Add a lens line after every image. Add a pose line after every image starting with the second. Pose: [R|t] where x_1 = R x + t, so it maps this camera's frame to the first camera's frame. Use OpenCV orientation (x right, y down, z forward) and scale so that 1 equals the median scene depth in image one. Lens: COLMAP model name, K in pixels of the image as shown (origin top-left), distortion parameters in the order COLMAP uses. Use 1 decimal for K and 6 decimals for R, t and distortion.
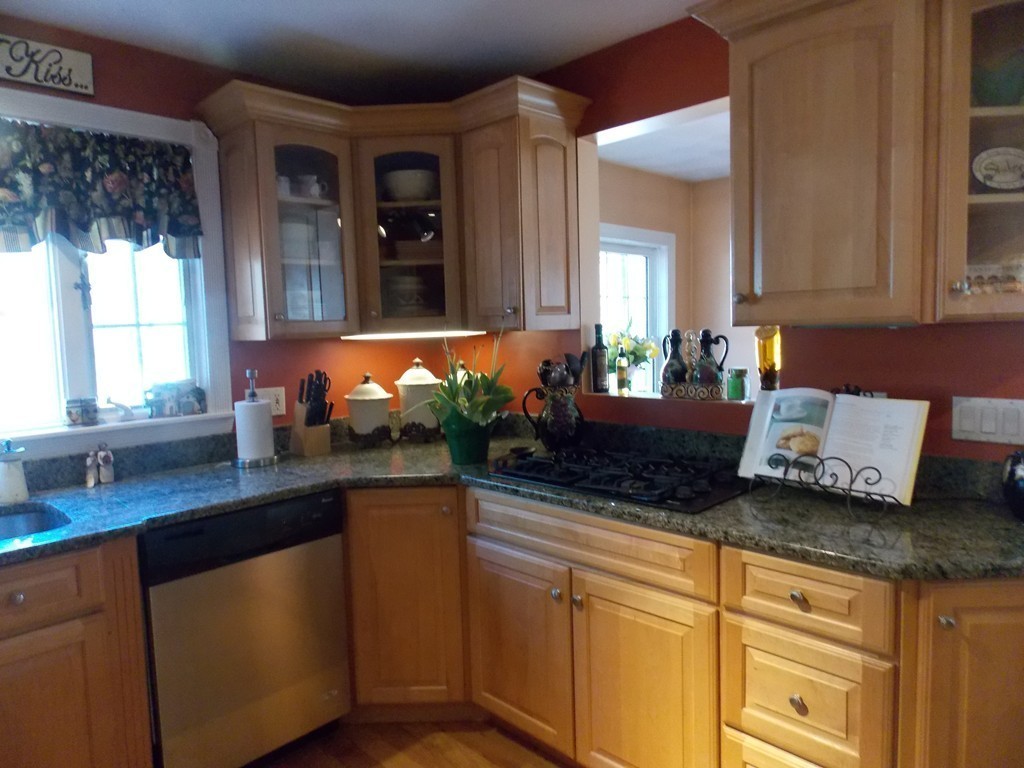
lens RADIAL K [[676.8, 0, 512.0], [0, 676.8, 382.8], [0, 0, 1]] dist [0.012418, -0.013084]
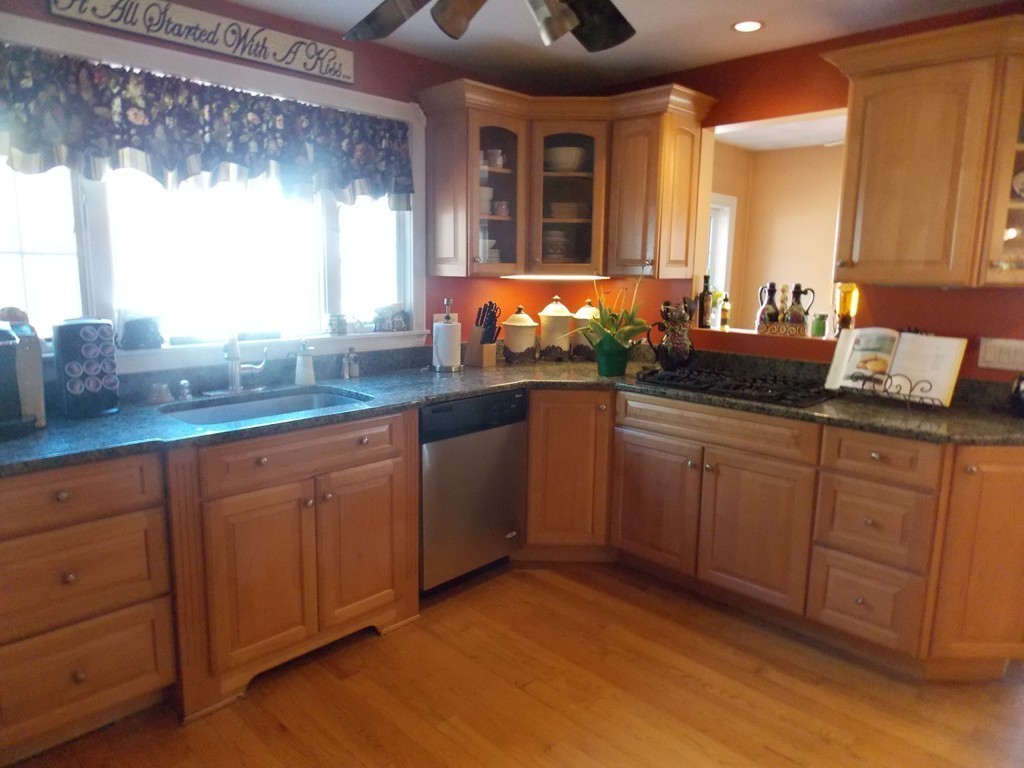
lens RADIAL K [[676.8, 0, 511.7], [0, 676.8, 383.2], [0, 0, 1]] dist [0.012418, -0.013084]
pose [[0.998970, 0.044649, 0.008089, -0.284583], [-0.045168, 0.995501, 0.083289, 0.031820], [-0.004333, -0.083569, 0.996493, -0.355406]]
